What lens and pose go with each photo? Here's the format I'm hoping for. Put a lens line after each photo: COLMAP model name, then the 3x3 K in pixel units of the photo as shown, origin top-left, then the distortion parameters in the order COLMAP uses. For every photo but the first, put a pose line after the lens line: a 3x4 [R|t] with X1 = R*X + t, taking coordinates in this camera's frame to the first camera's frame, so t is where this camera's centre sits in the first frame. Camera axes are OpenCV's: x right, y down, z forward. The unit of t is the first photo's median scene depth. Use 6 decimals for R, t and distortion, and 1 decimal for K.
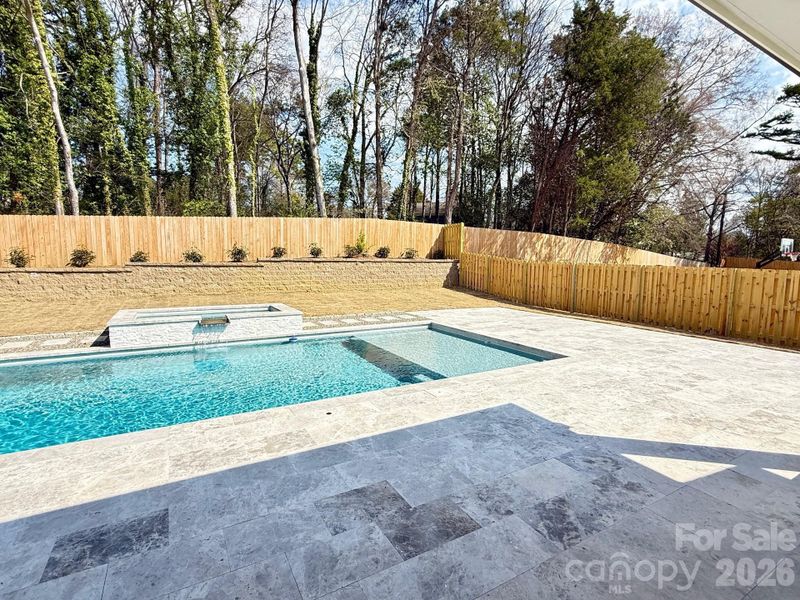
lens RADIAL K [[397.3, 0, 402.5], [0, 397.3, 298.6], [0, 0, 1]] dist [0.000044, 0.000610]
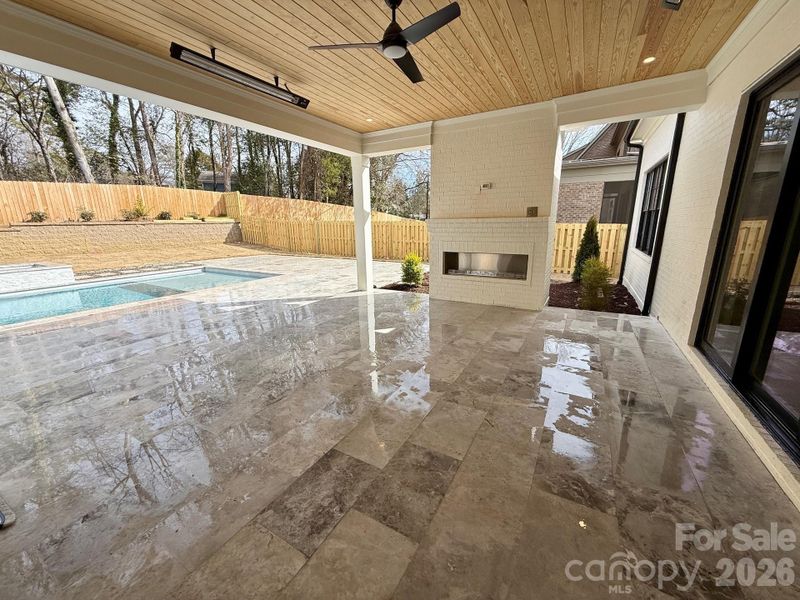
lens RADIAL K [[317.4, 0, 397.3], [0, 317.4, 299.0], [0, 0, 1]] dist [-0.000326, -0.000099]
pose [[0.869331, -0.138691, 0.474372, 0.076699], [0.071775, 0.985071, 0.156469, 0.030275], [-0.488991, -0.101975, 0.866308, -0.184939]]
